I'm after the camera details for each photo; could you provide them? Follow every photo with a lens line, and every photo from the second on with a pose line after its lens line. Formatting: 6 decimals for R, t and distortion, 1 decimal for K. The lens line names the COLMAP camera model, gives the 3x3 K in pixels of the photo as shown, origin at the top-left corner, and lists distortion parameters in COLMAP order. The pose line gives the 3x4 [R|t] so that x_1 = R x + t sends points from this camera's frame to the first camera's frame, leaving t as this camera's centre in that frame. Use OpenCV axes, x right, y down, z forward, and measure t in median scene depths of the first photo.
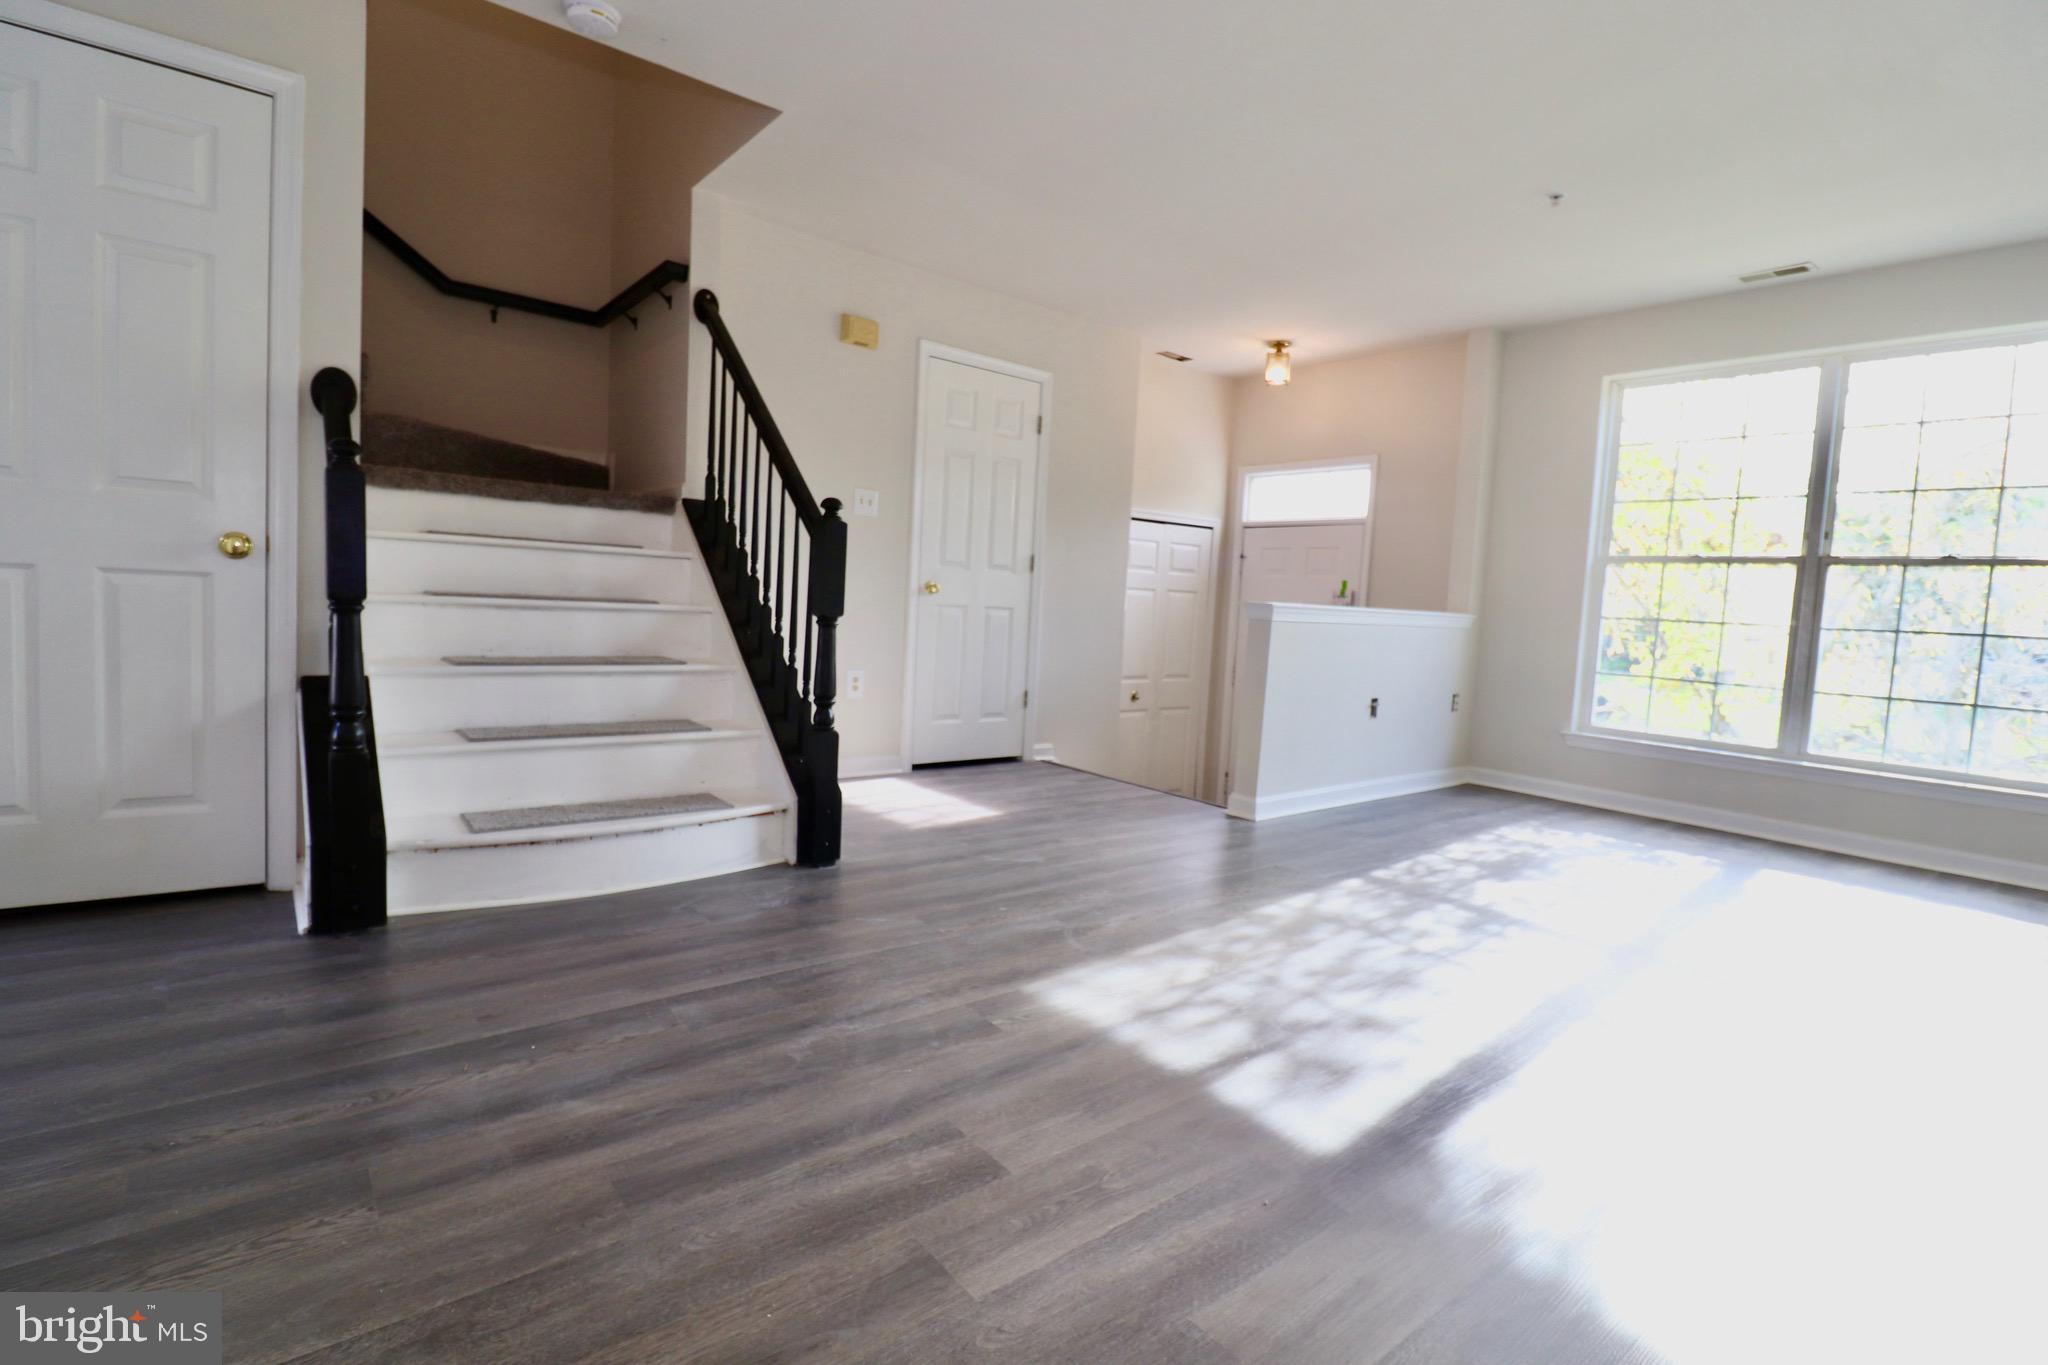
lens RADIAL K [[956.1, 0, 1038.5], [0, 956.1, 671.6], [0, 0, 1]] dist [0.000912, -0.012646]
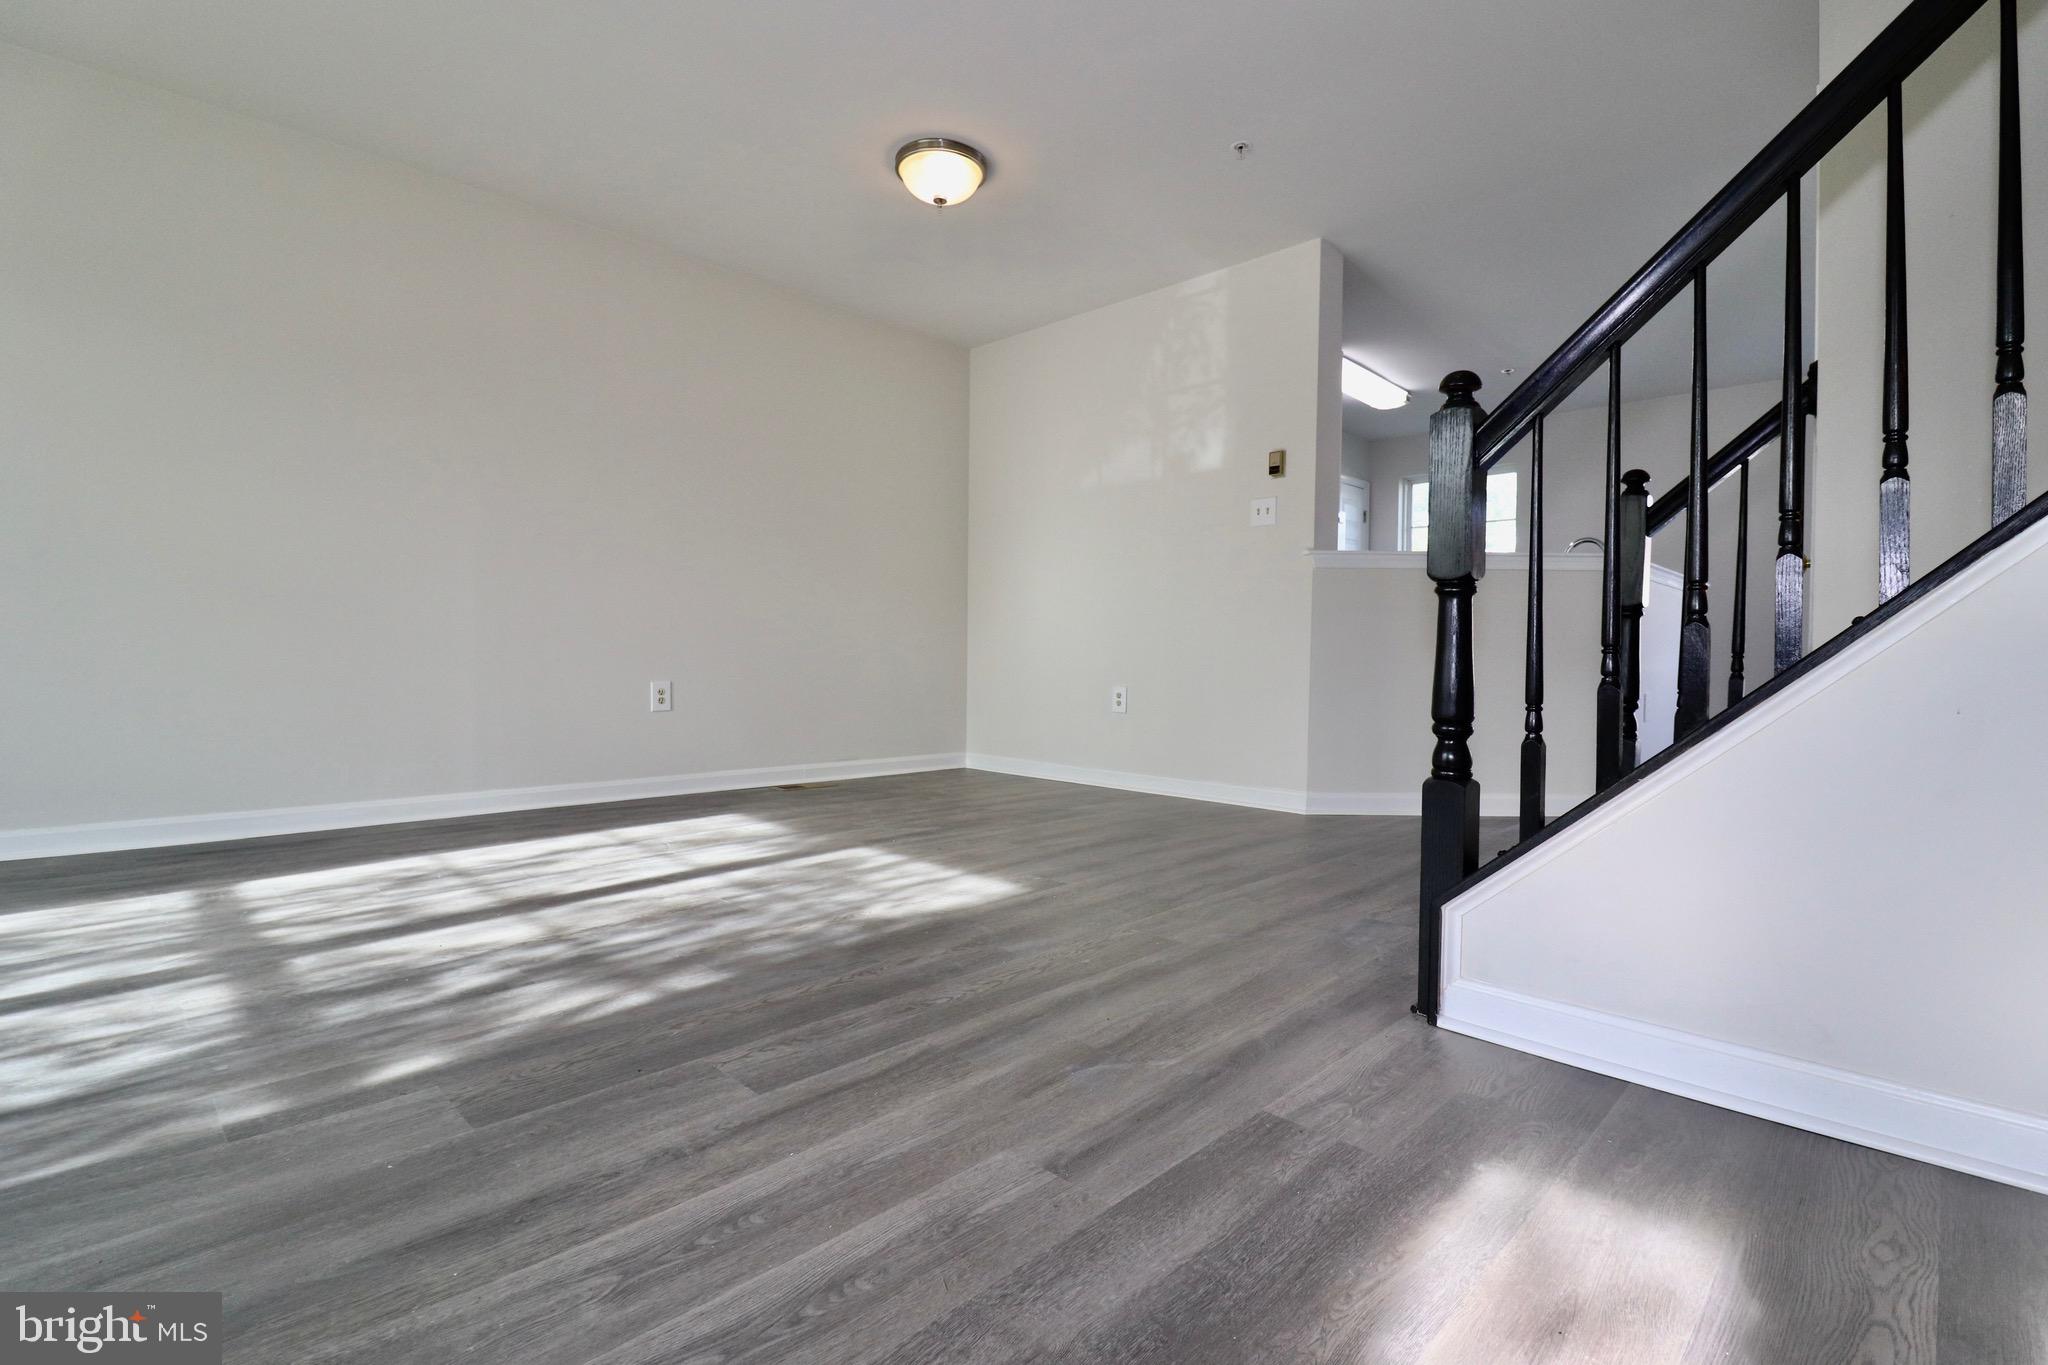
lens RADIAL K [[956.1, 0, 1038.5], [0, 956.1, 671.6], [0, 0, 1]] dist [0.000912, -0.012646]
pose [[-0.991808, -0.060472, -0.112518, 0.099234], [-0.070899, 0.993314, 0.091109, -0.036995], [0.106256, 0.098340, -0.989464, 1.627684]]
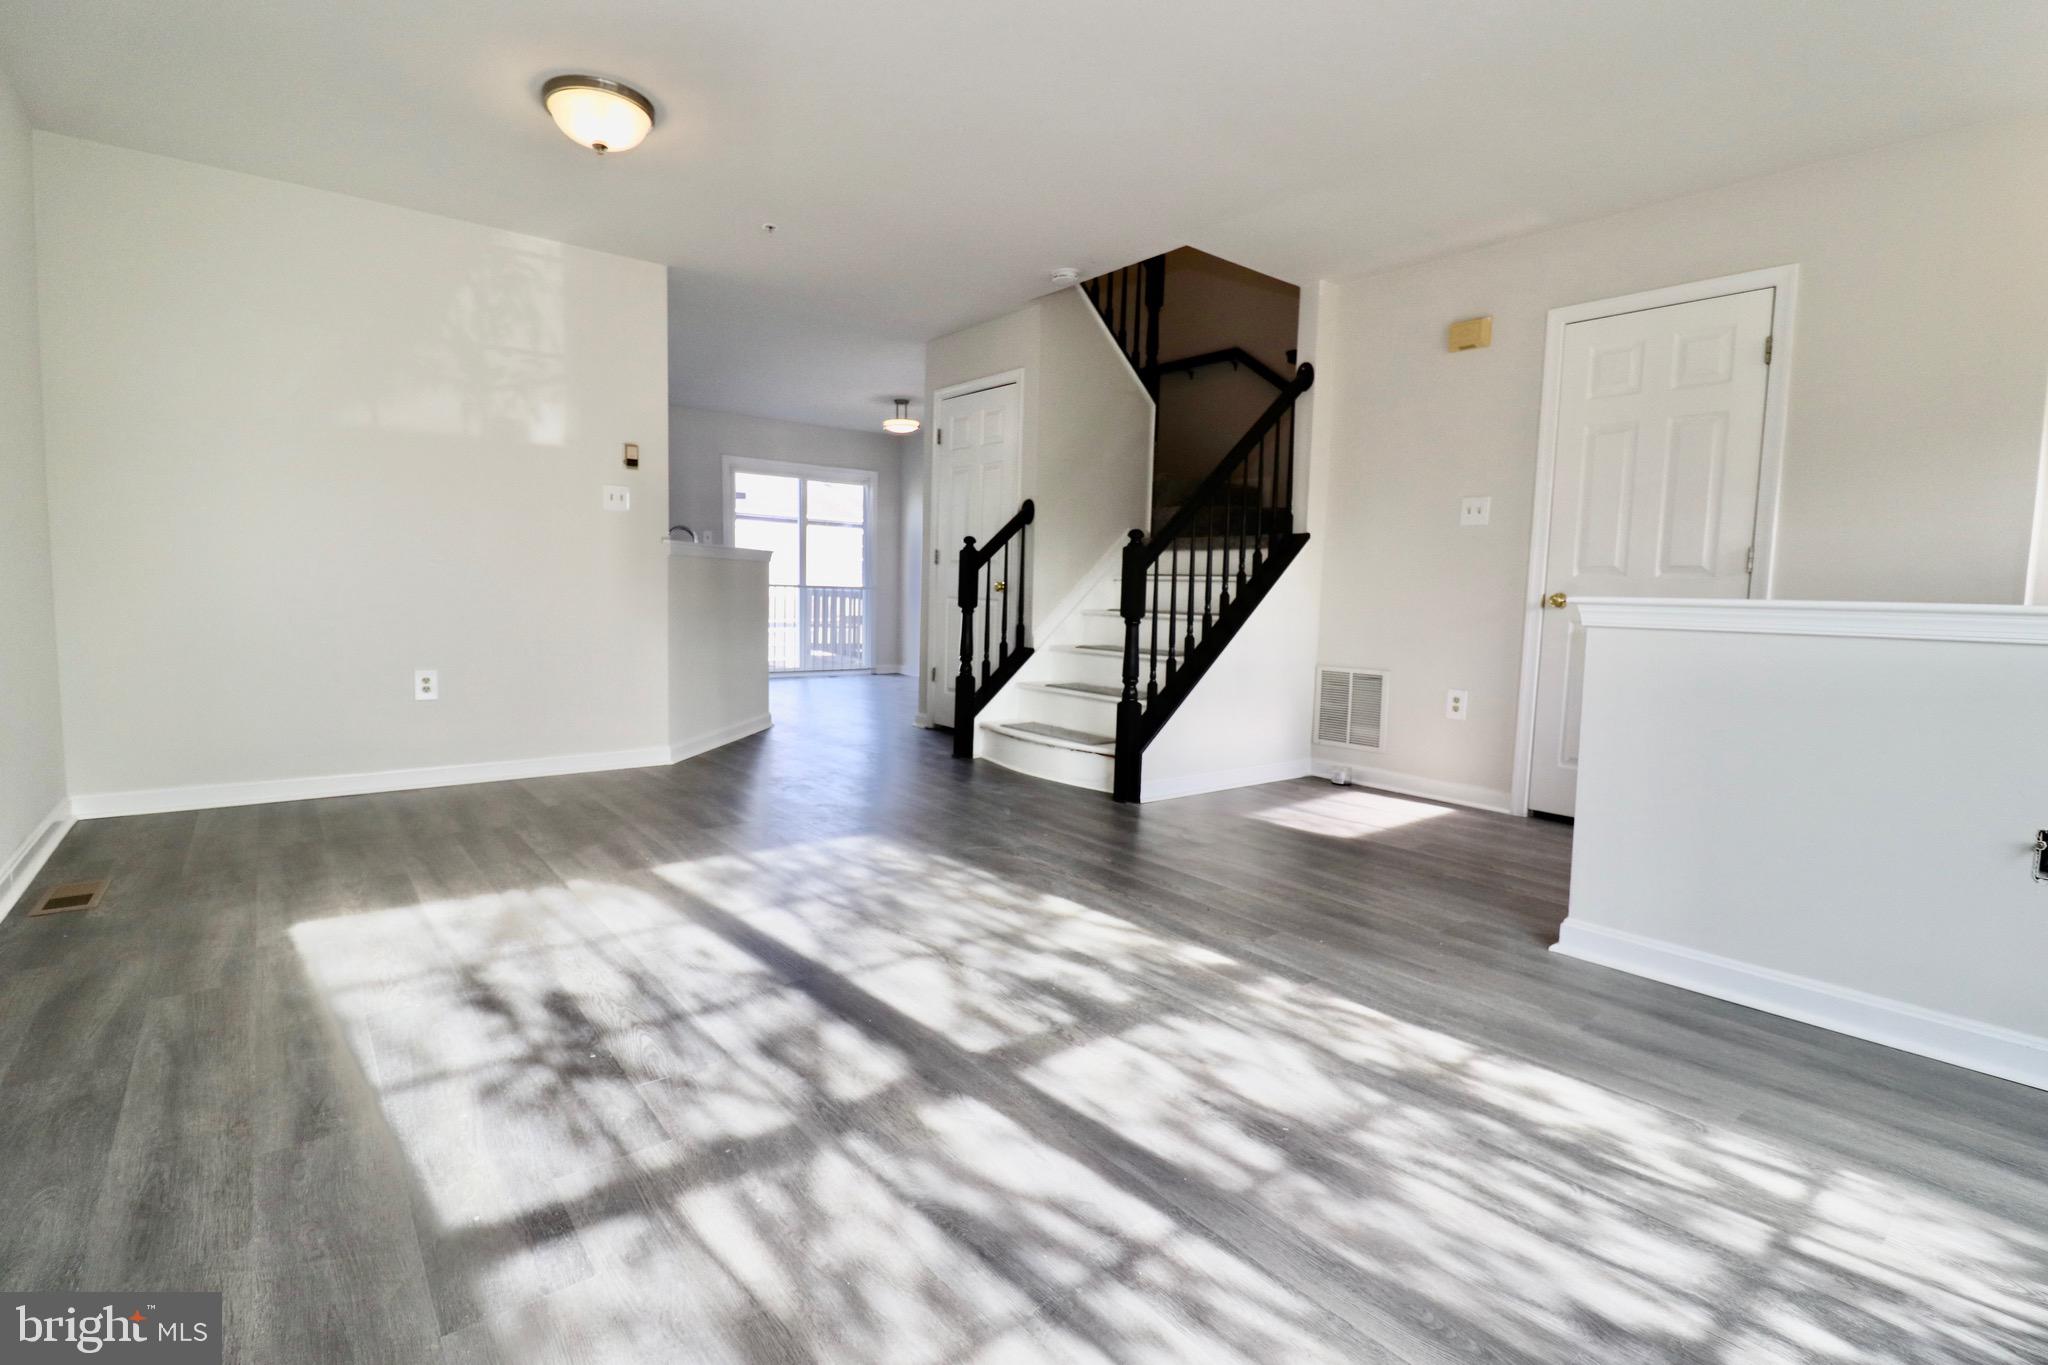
lens RADIAL K [[956.1, 0, 1038.5], [0, 956.1, 671.6], [0, 0, 1]] dist [0.000912, -0.012646]
pose [[-0.024633, 0.034645, -0.999096, 1.188151], [-0.105090, 0.993772, 0.037052, -0.017803], [0.994158, 0.105908, -0.020839, 0.950312]]
